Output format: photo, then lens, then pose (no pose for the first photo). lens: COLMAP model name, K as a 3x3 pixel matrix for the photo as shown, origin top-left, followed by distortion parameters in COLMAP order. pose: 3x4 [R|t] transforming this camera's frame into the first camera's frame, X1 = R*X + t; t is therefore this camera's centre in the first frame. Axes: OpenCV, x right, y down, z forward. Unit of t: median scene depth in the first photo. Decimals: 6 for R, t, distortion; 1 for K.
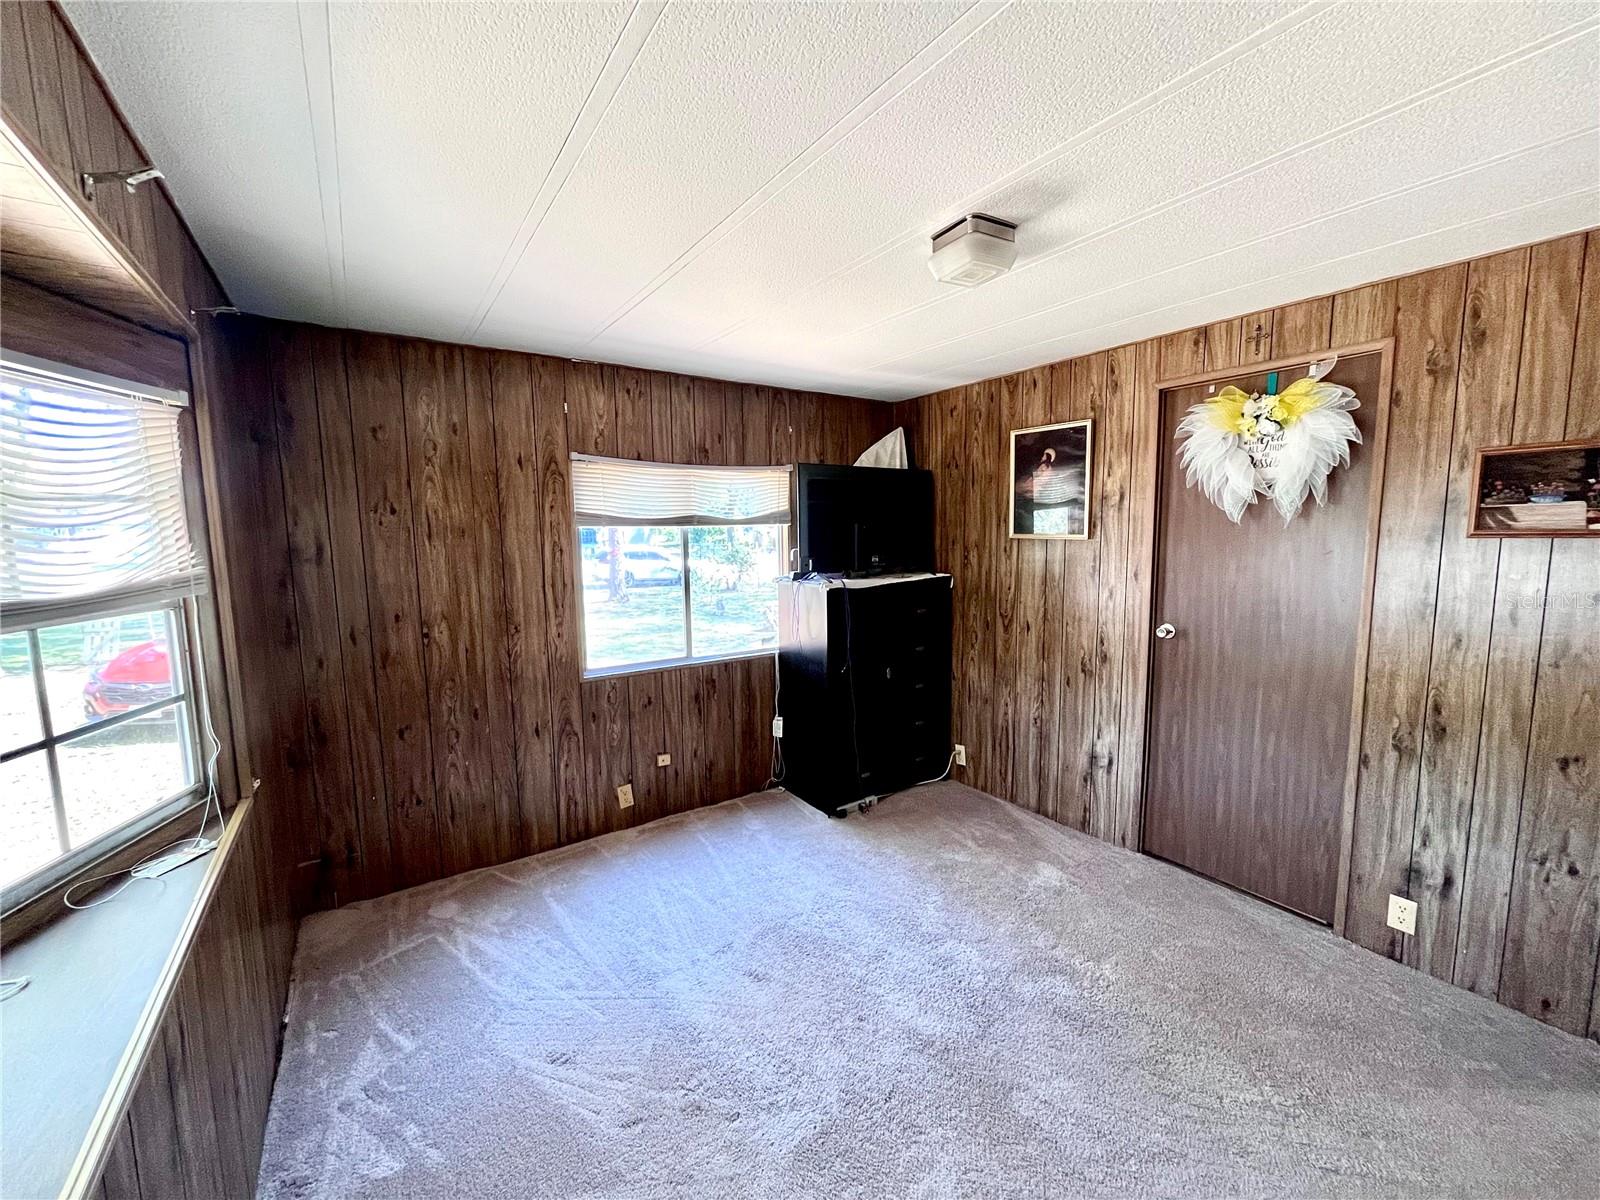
lens RADIAL K [[645.6, 0, 800.8], [0, 645.6, 596.4], [0, 0, 1]] dist [-0.002387, -0.000011]
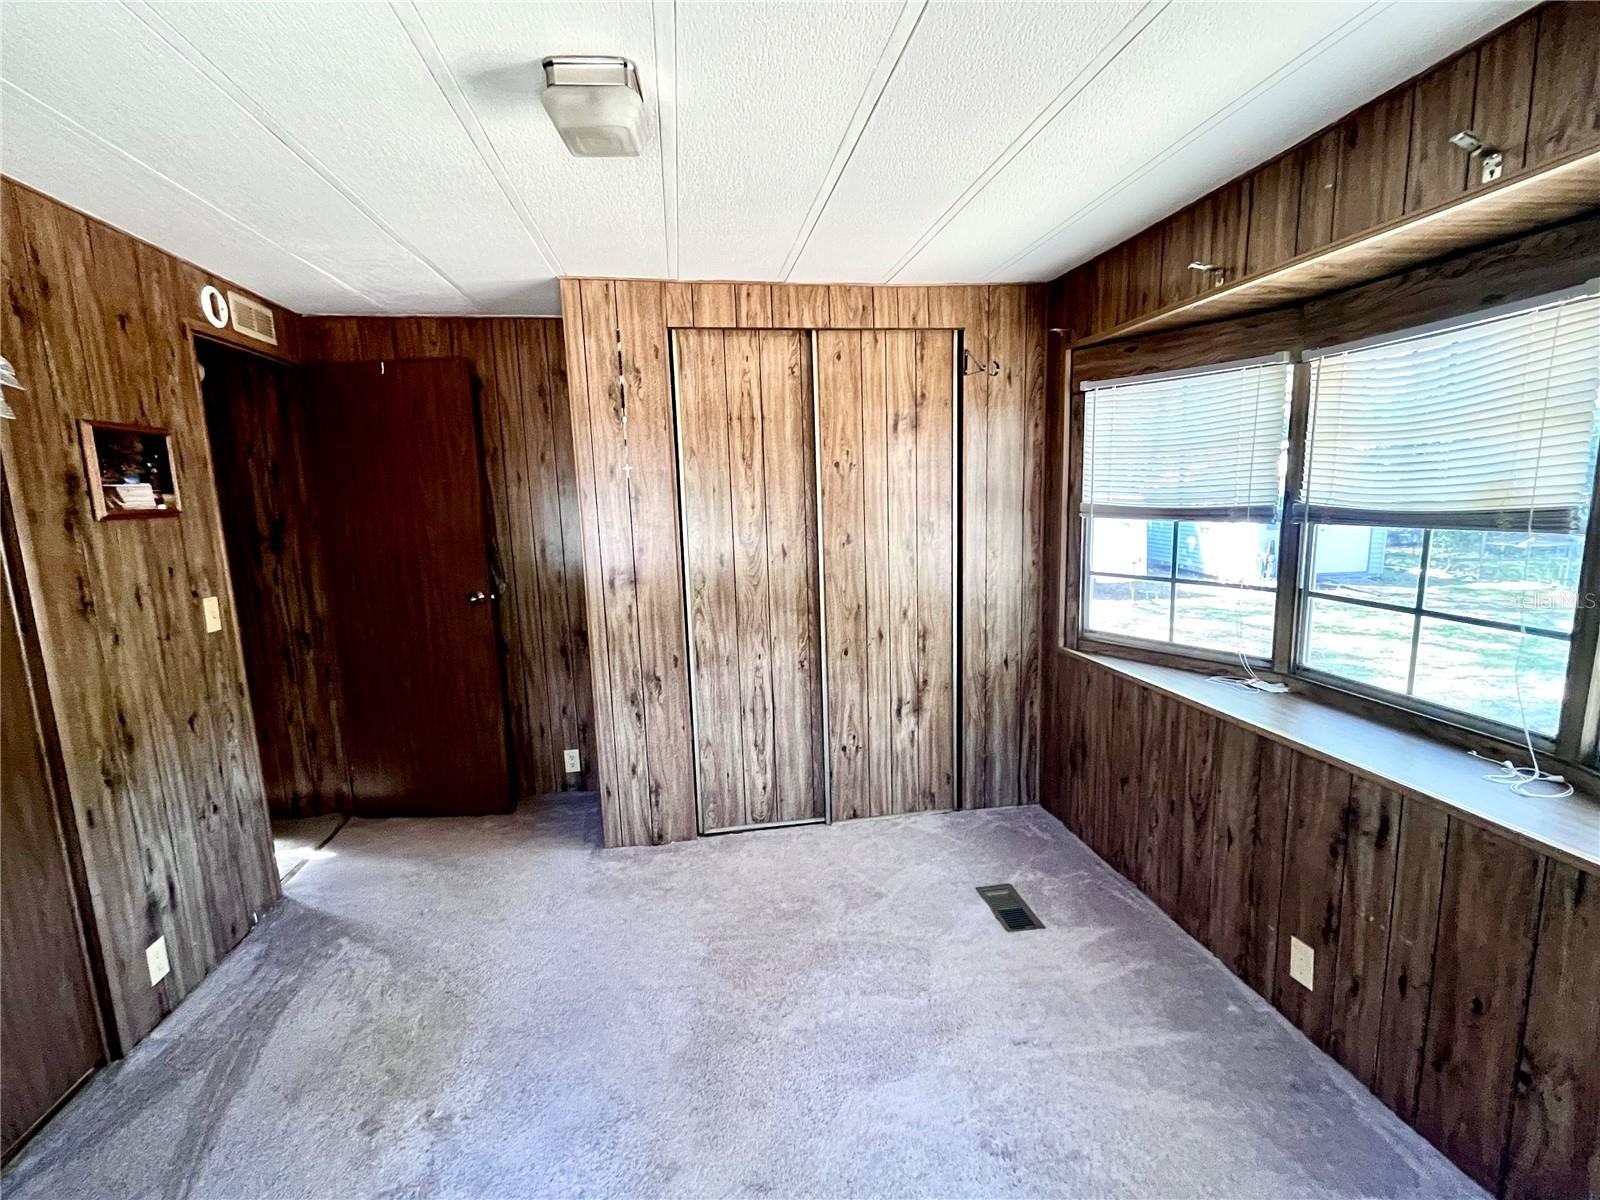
lens RADIAL K [[723.6, 0, 800.0], [0, 723.6, 599.0], [0, 0, 1]] dist [0.001500, -0.000809]
pose [[-0.900278, -0.024616, 0.434620, -0.190274], [0.090145, 0.966216, 0.241453, -0.099716], [-0.425880, 0.256554, -0.867644, 1.051035]]
